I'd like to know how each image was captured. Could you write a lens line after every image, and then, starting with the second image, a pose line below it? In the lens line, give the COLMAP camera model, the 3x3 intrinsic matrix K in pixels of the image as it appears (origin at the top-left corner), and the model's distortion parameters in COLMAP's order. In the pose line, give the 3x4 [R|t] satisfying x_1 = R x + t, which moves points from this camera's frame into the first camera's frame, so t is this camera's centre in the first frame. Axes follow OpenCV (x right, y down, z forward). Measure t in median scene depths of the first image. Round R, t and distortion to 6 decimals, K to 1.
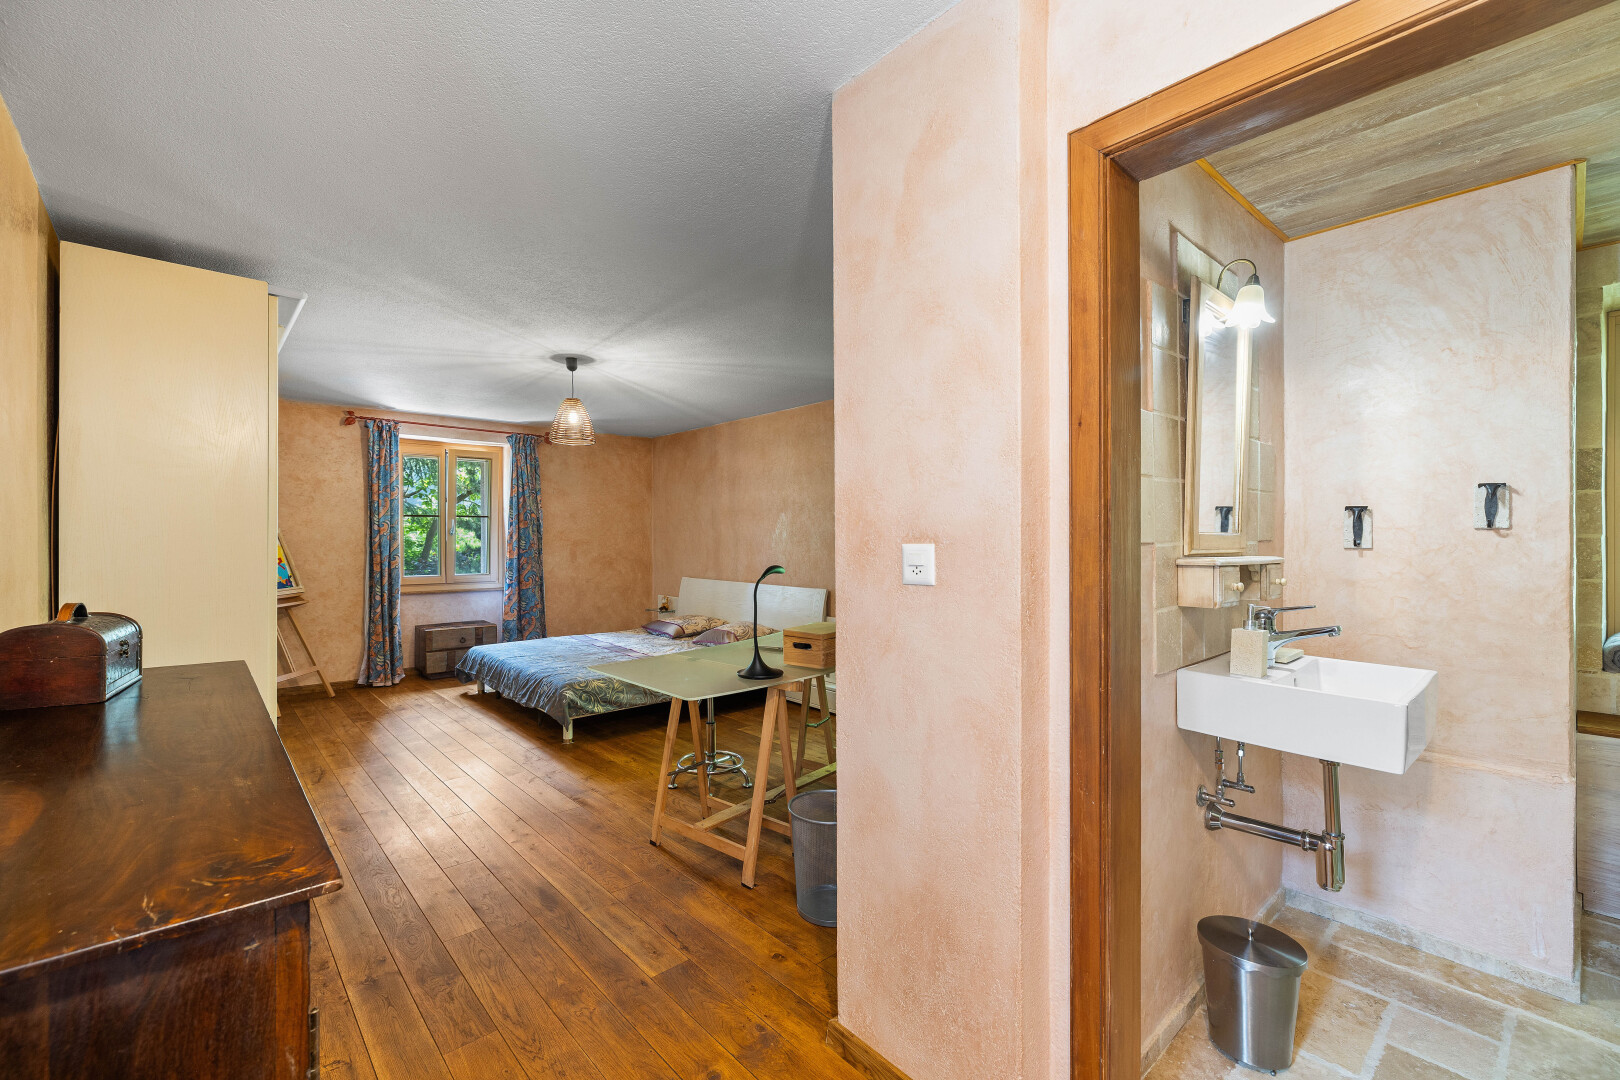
lens RADIAL K [[688.6, 0, 806.3], [0, 688.6, 535.1], [0, 0, 1]] dist [-0.001301, -0.000523]
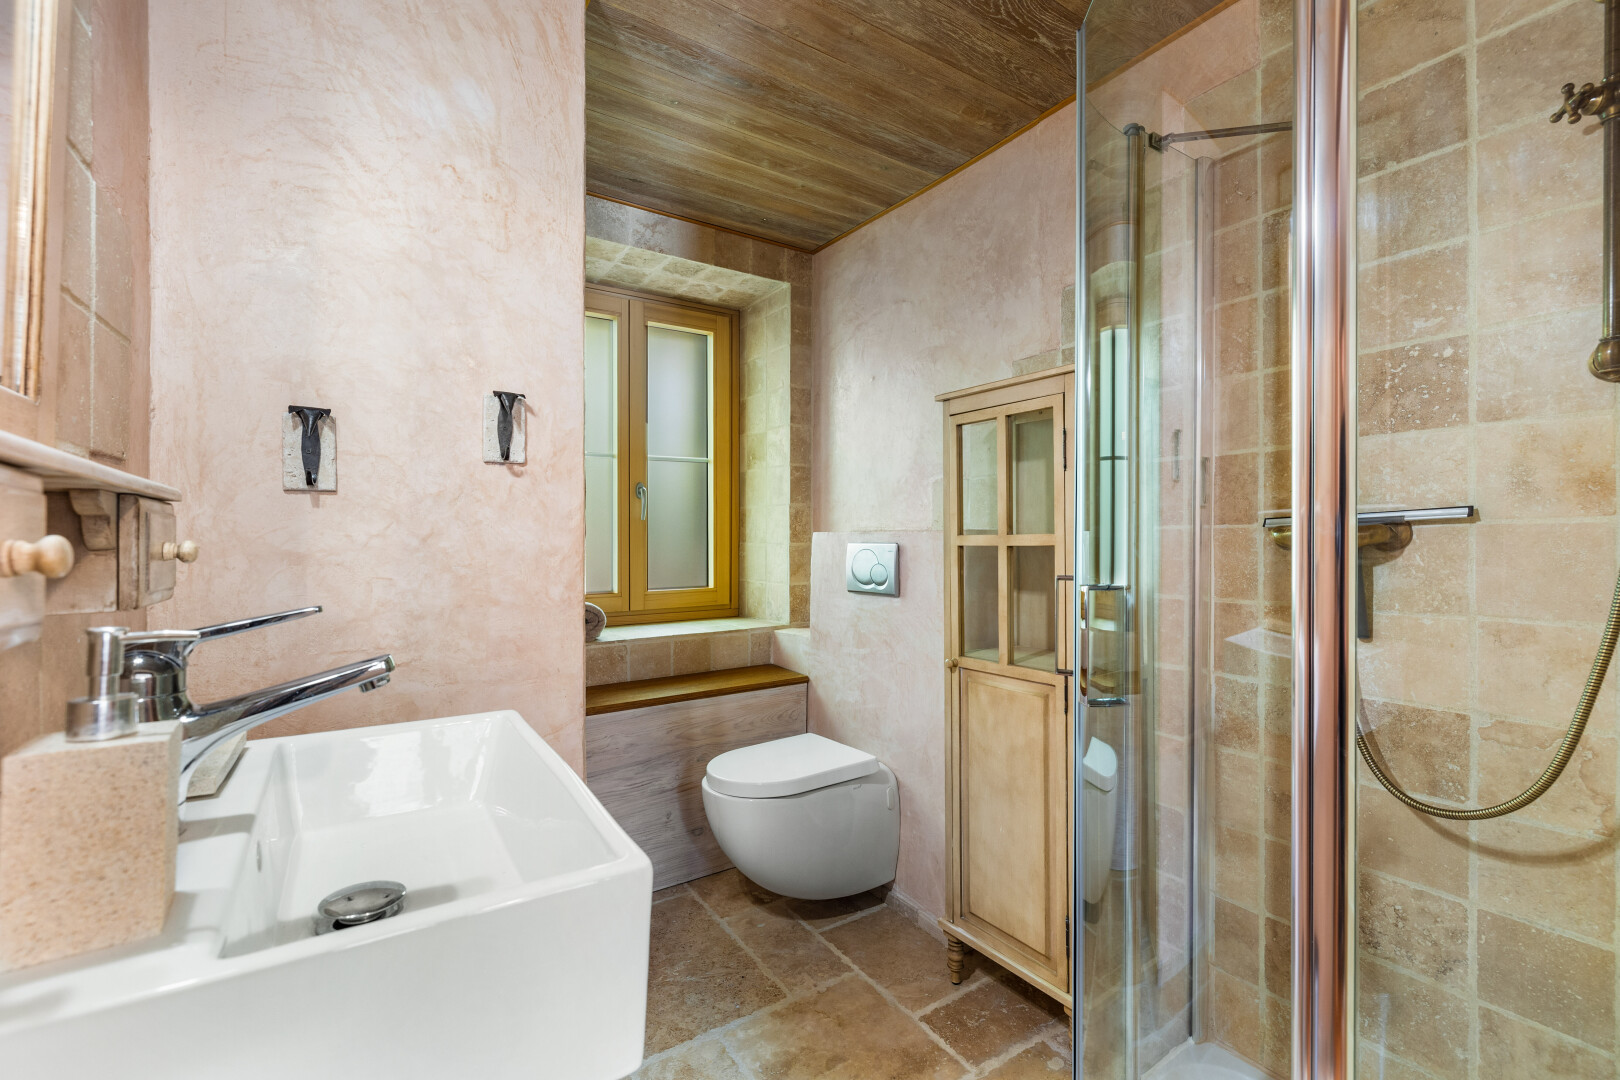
lens RADIAL K [[688.6, 0, 777.6], [0, 688.6, 530.9], [0, 0, 1]] dist [-0.001301, -0.000523]
pose [[0.169593, 0.002050, 0.985512, 0.374440], [0.004620, 0.999985, -0.002875, 0.056418], [-0.985503, 0.005041, 0.169581, 0.603226]]
